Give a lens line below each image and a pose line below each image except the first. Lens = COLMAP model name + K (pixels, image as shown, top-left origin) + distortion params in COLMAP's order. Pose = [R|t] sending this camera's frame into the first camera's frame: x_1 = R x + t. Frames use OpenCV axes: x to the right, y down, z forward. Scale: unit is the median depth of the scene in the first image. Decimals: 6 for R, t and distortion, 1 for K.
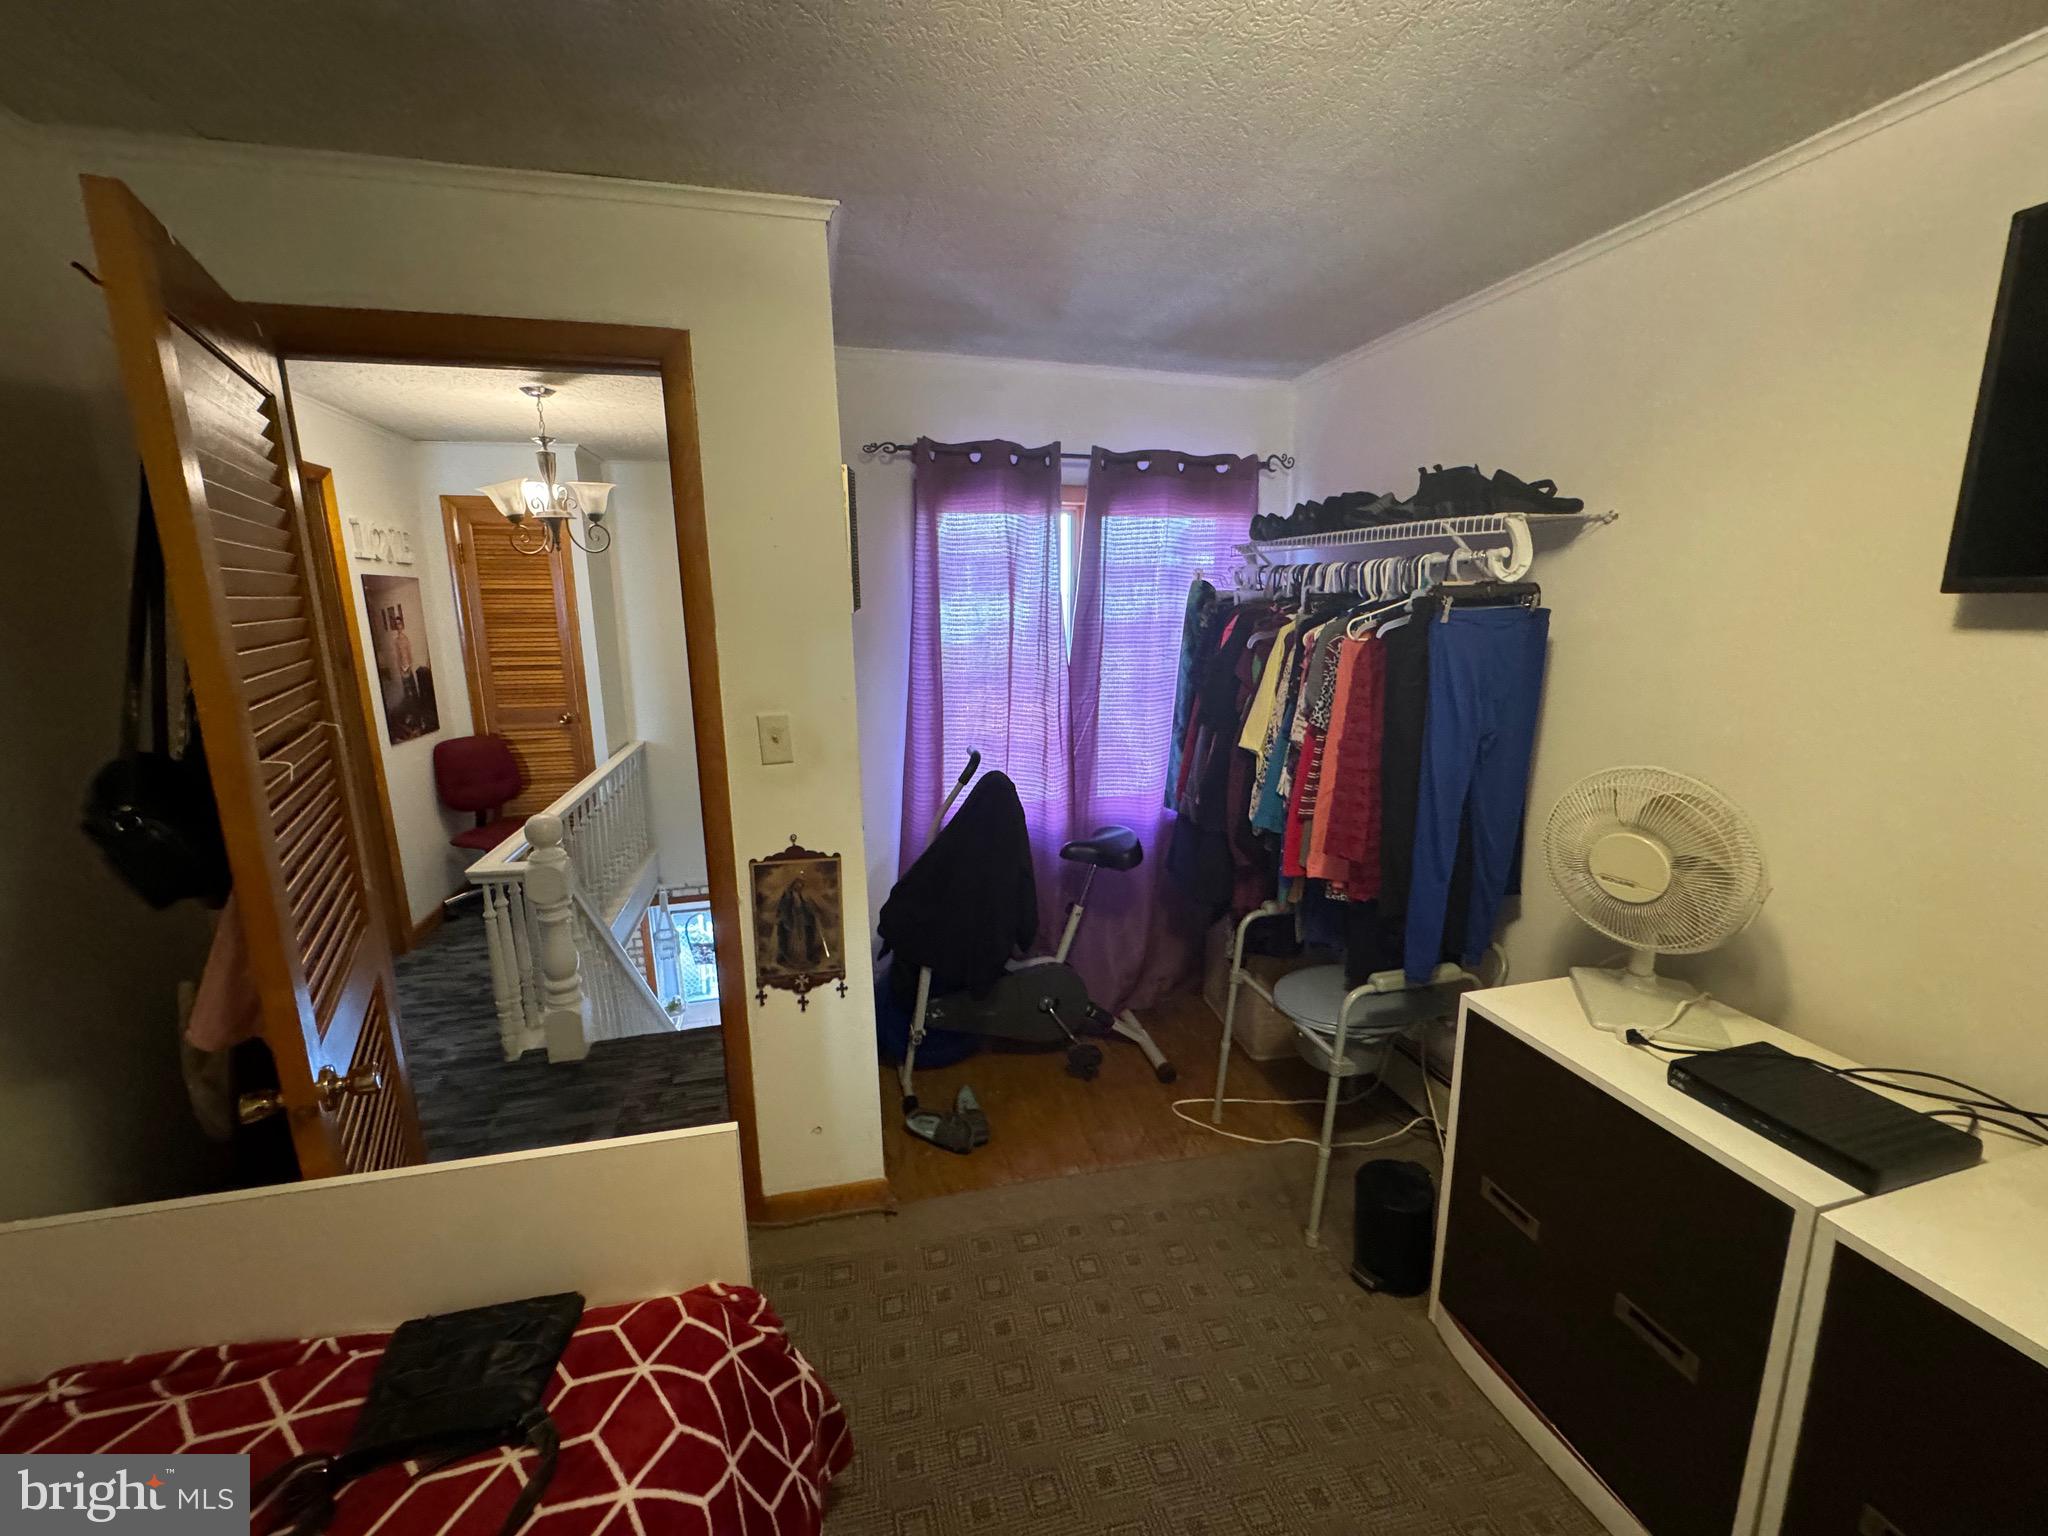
lens RADIAL K [[817.1, 0, 1012.3], [0, 817.1, 773.1], [0, 0, 1]] dist [-0.002578, 0.000330]
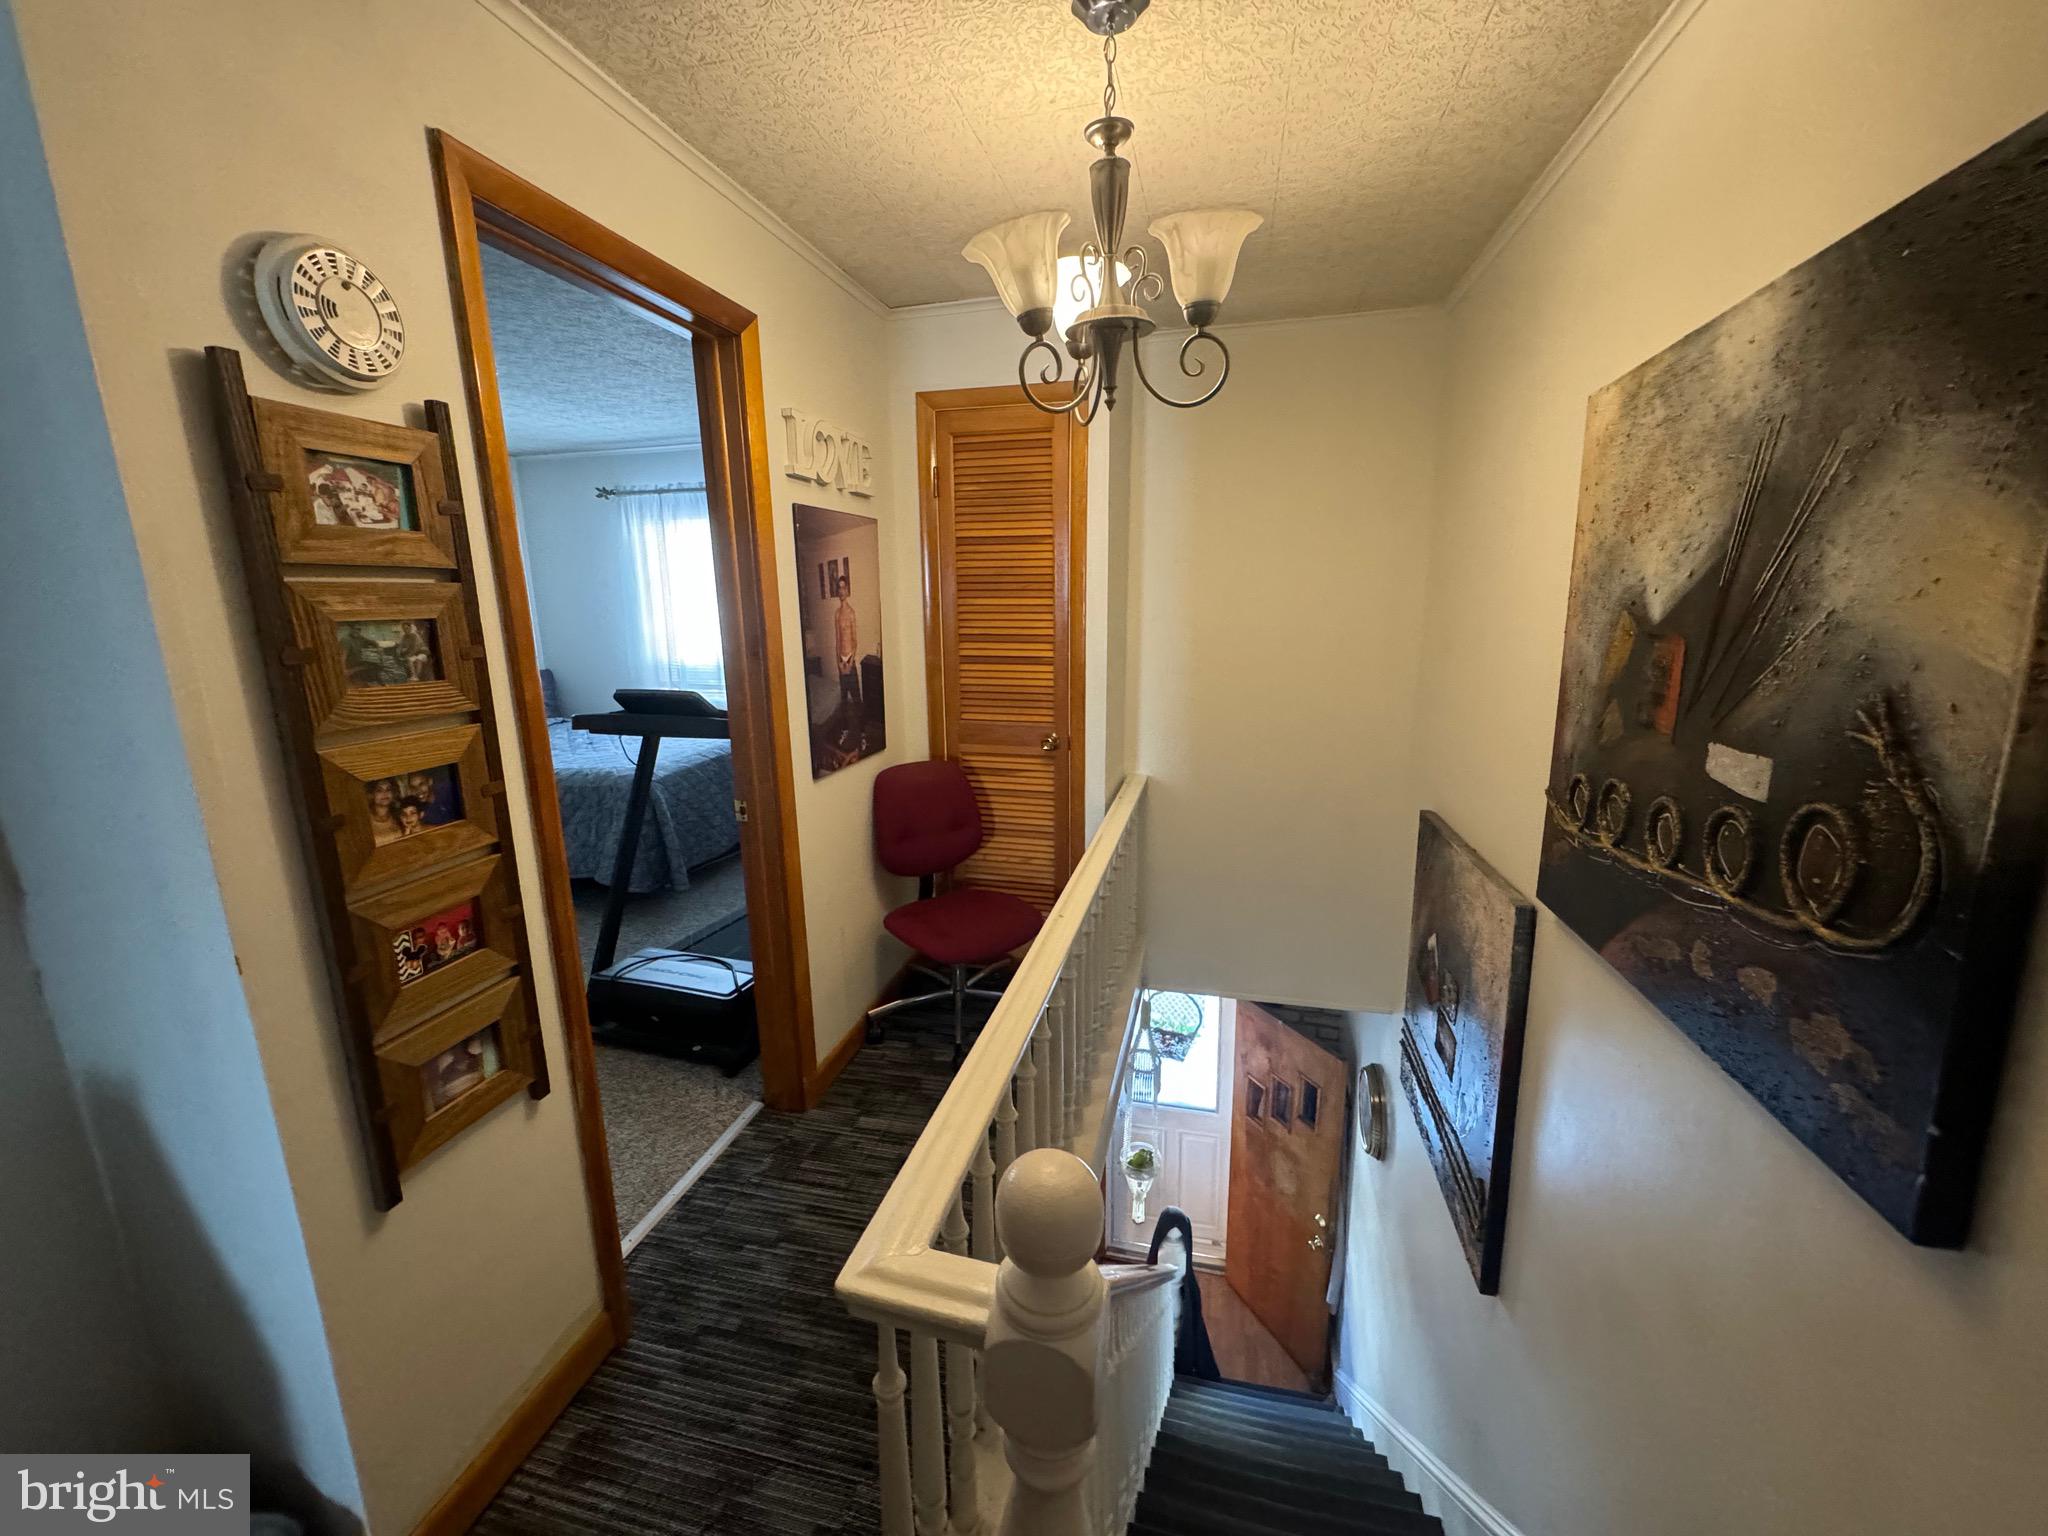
lens RADIAL K [[817.1, 0, 1009.6], [0, 817.1, 776.9], [0, 0, 1]] dist [-0.002578, 0.000330]
pose [[0.876215, 0.096534, -0.472153, -0.302204], [-0.090891, 0.995252, 0.034809, -0.065788], [0.473272, 0.012414, 0.880829, 0.470700]]
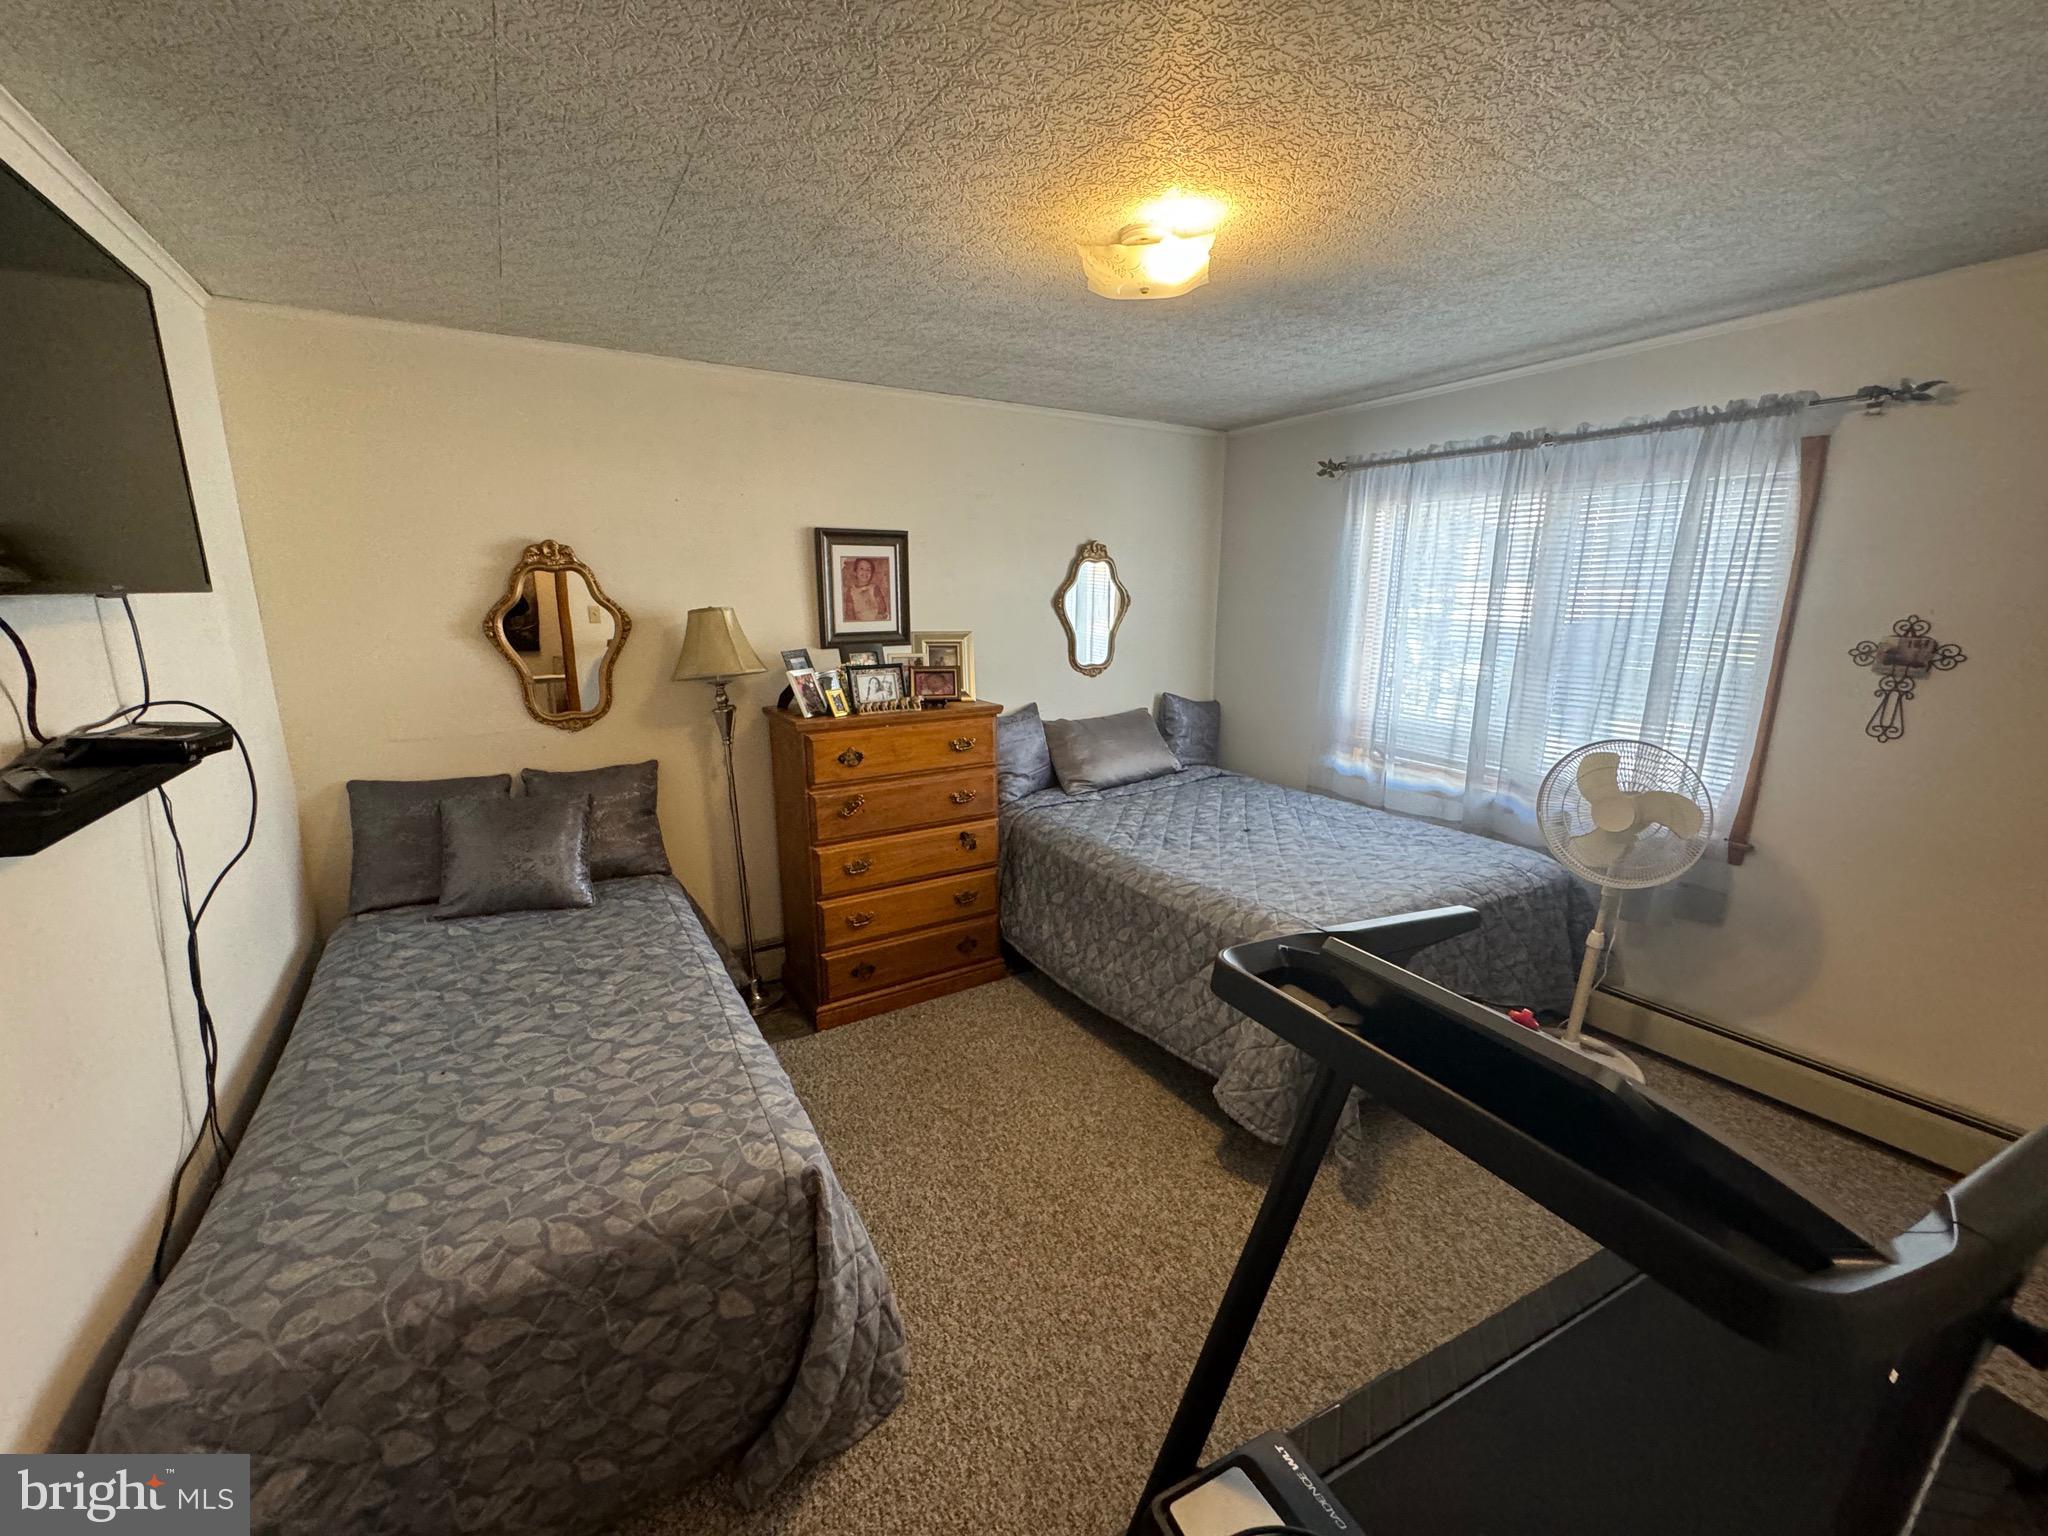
lens RADIAL K [[817.1, 0, 1022.5], [0, 817.1, 773.8], [0, 0, 1]] dist [-0.002578, 0.000330]
pose [[0.302129, 0.218974, -0.927776, -0.469857], [-0.196406, 0.966677, 0.164195, -0.106379], [0.932814, 0.132613, 0.335069, 0.575379]]
